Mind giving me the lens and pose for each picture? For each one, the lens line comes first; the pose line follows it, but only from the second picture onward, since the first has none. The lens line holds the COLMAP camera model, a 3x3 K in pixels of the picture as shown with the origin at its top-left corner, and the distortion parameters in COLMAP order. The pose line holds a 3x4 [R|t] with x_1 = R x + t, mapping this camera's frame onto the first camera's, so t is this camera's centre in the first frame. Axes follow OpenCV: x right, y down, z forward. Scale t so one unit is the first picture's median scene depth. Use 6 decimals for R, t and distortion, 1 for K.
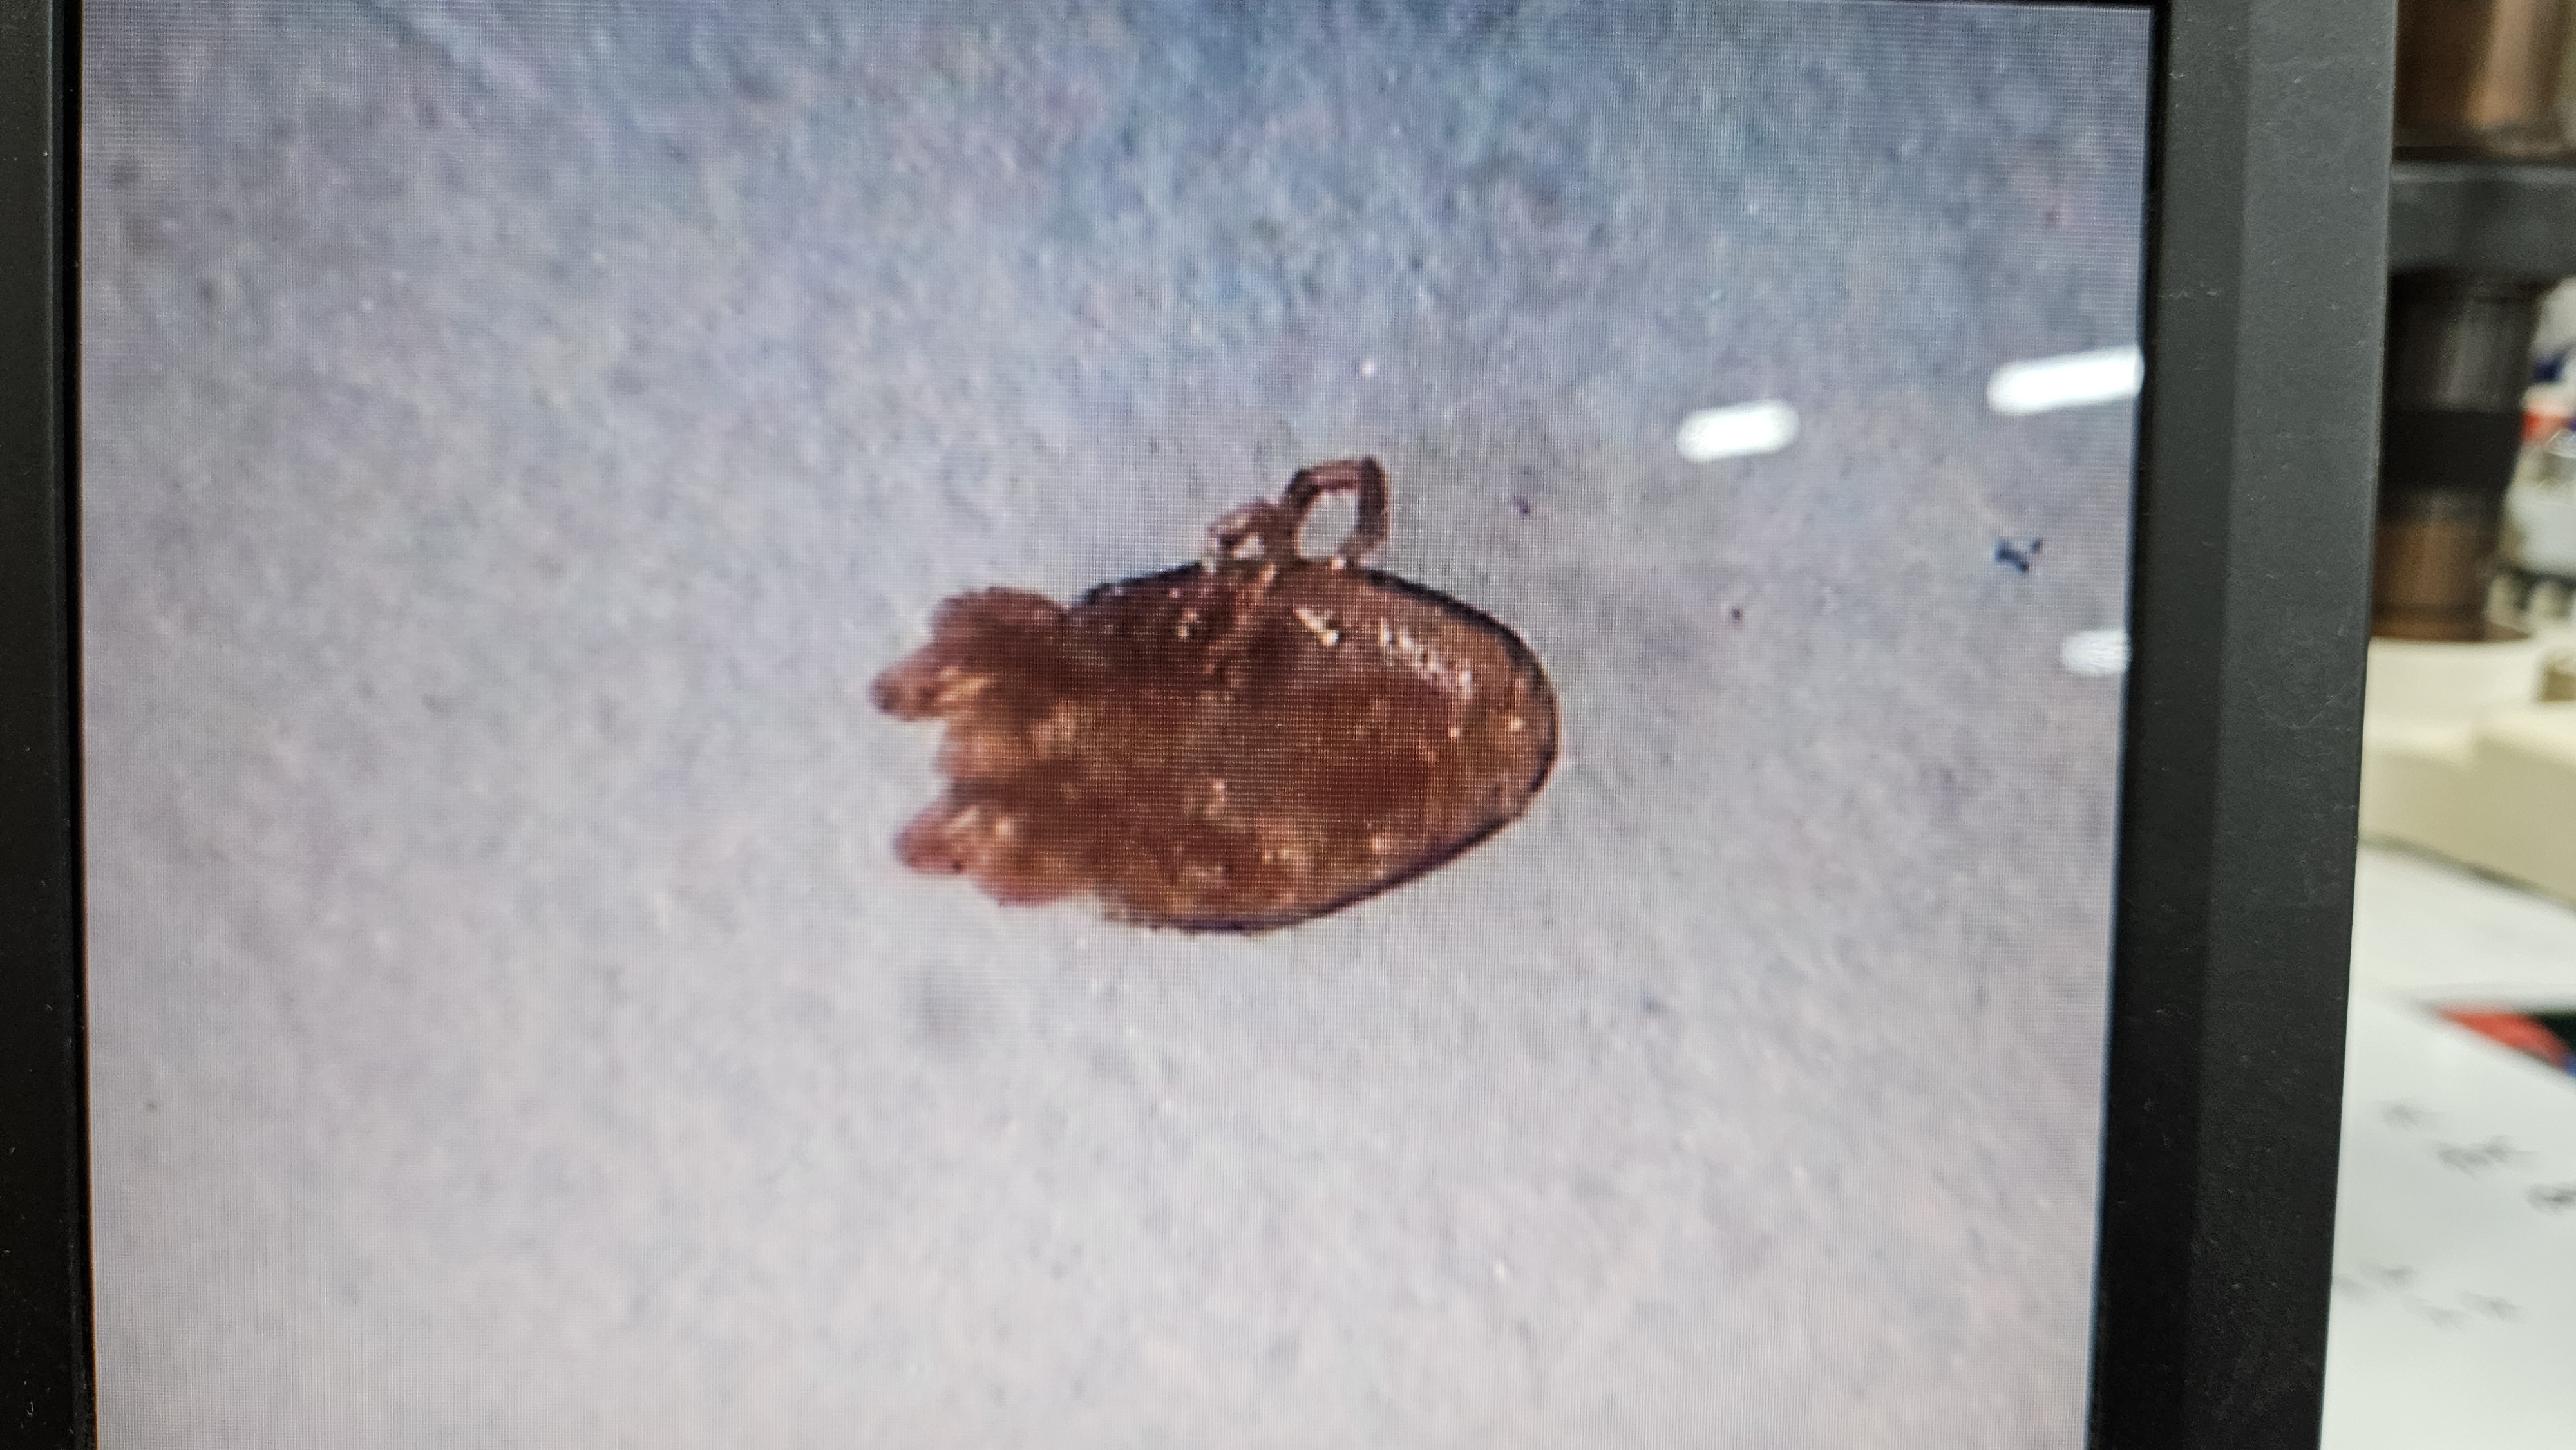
lens RADIAL K [[1692.9, 0, 1288.0], [0, 1692.9, 725.0], [0, 0, 1]] dist [0.000841, -0.016343]
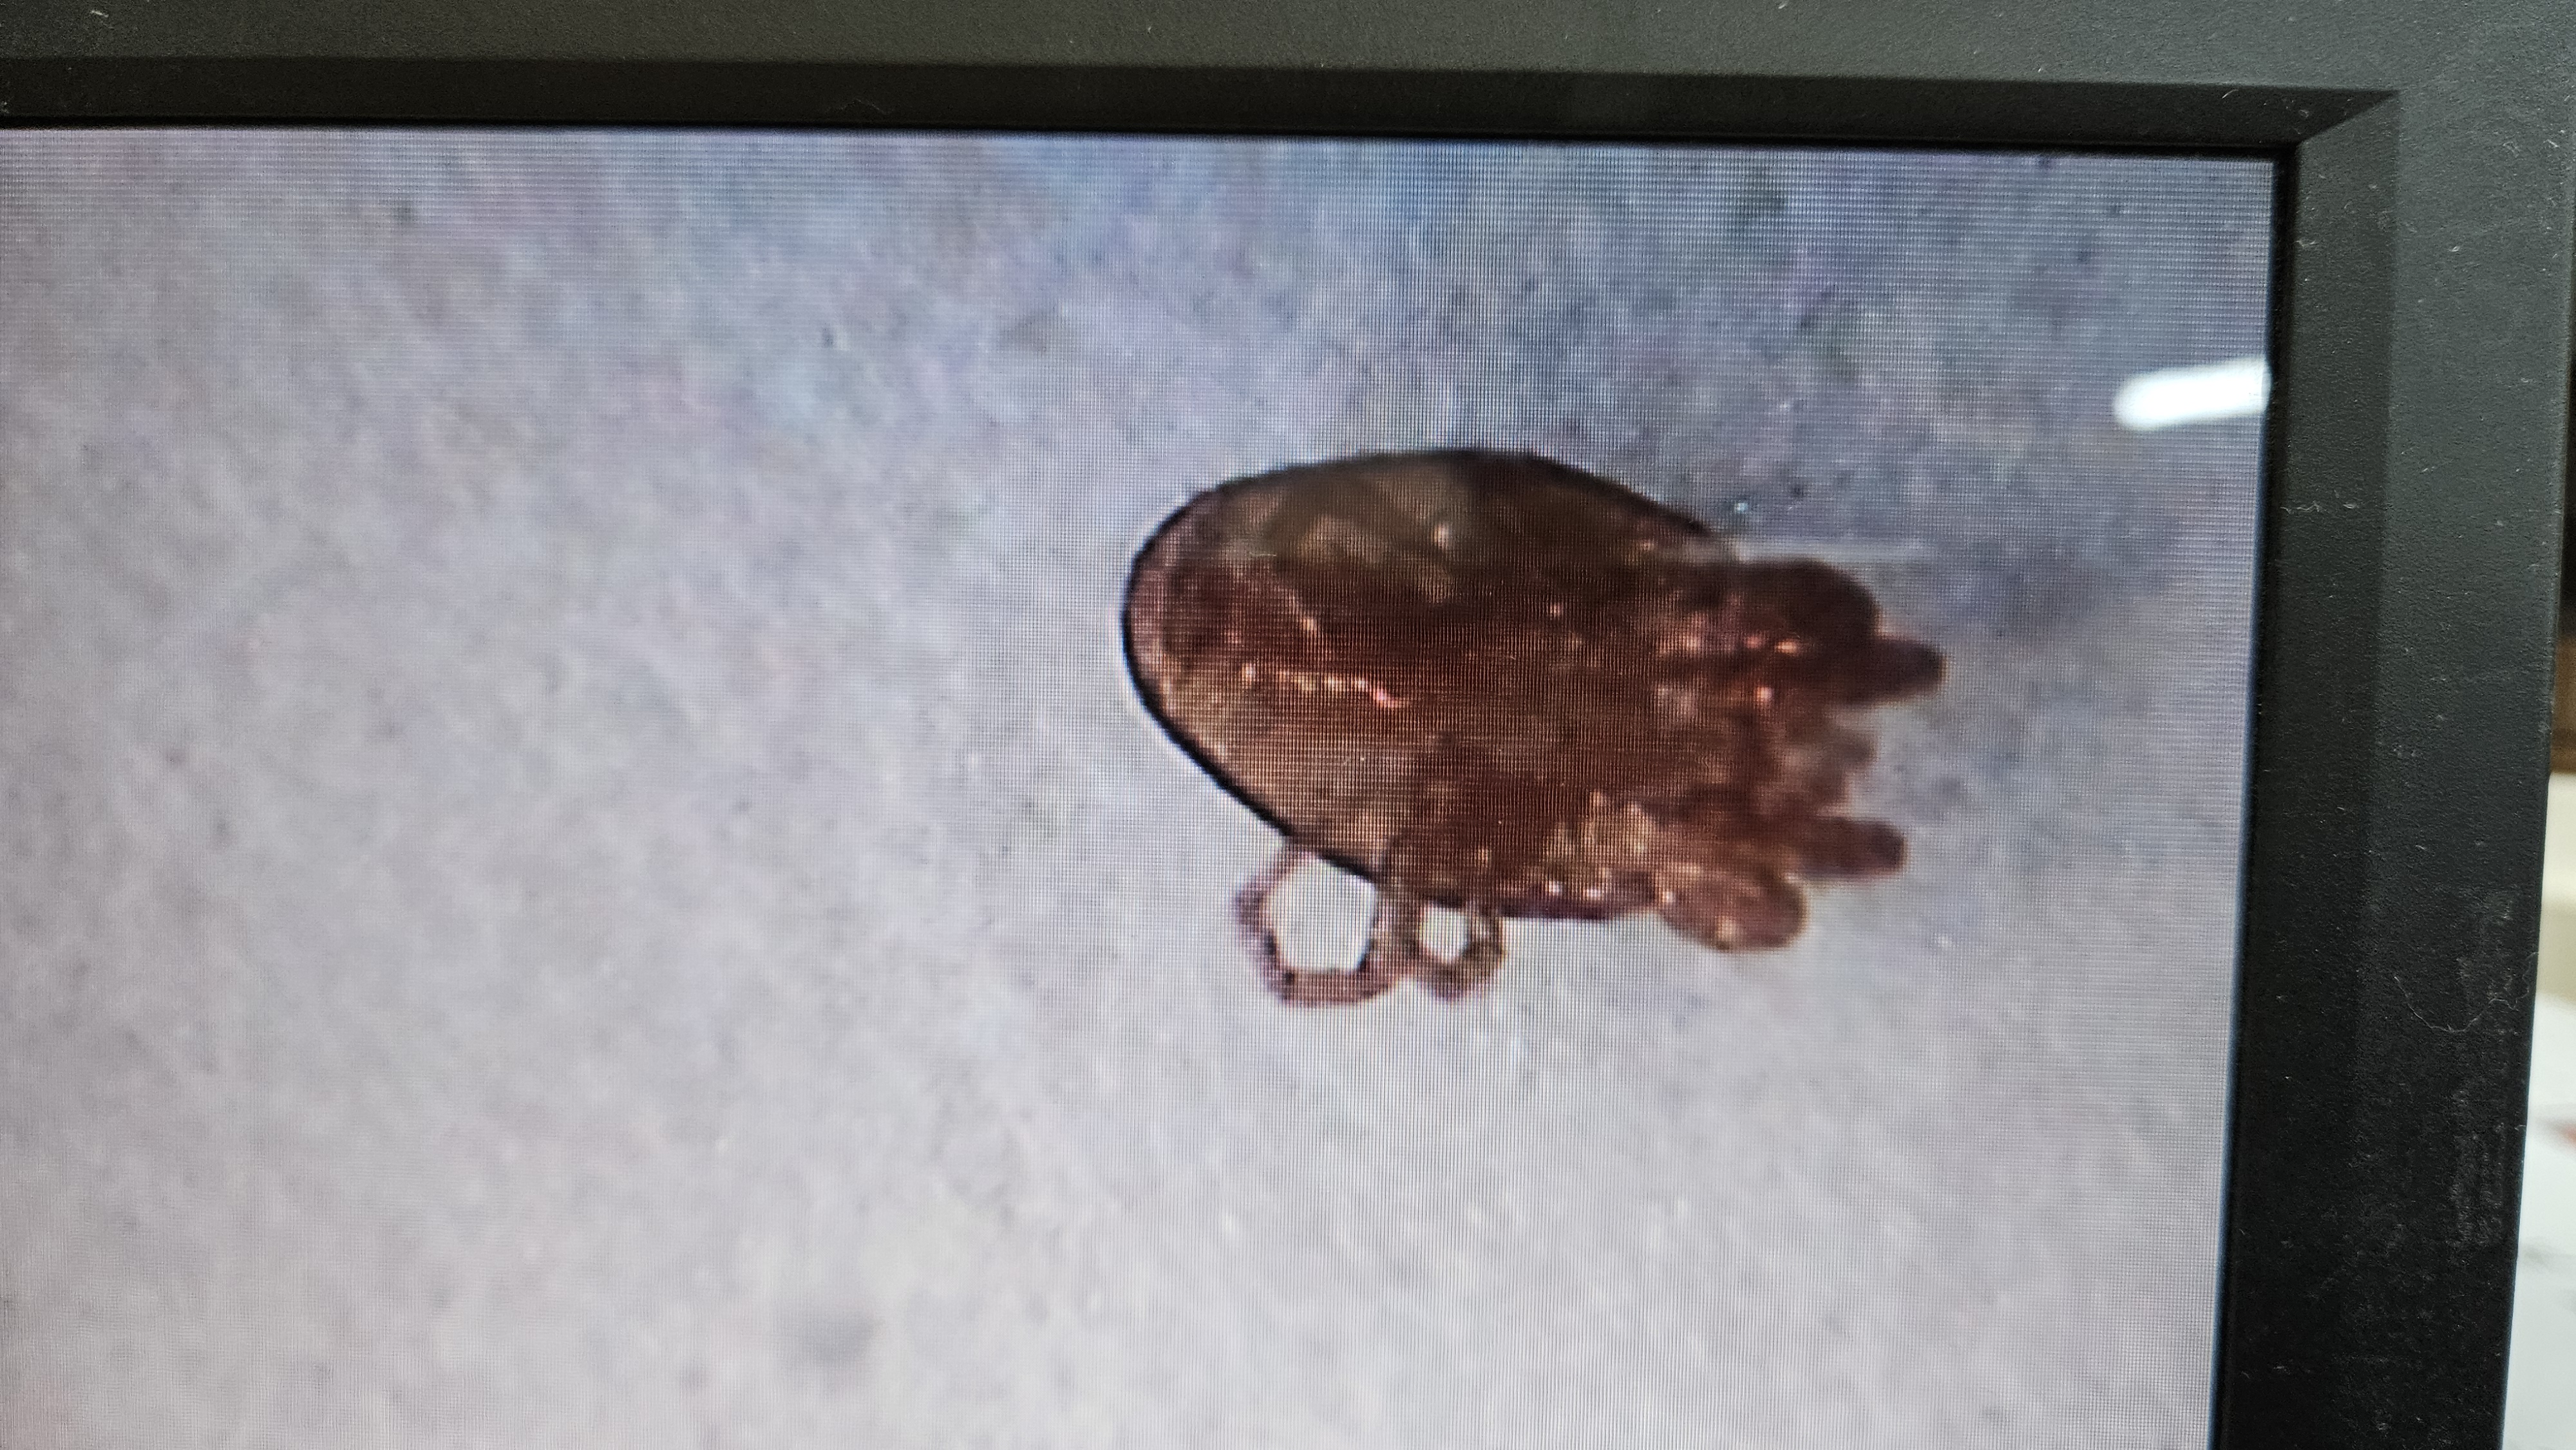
lens RADIAL K [[1692.9, 0, 1288.0], [0, 1692.9, 725.0], [0, 0, 1]] dist [0.000841, -0.016343]
pose [[0.998949, -0.021135, -0.040676, -0.333057], [0.021748, 0.999656, 0.014682, -0.671223], [0.040352, -0.015551, 0.999065, 0.129269]]
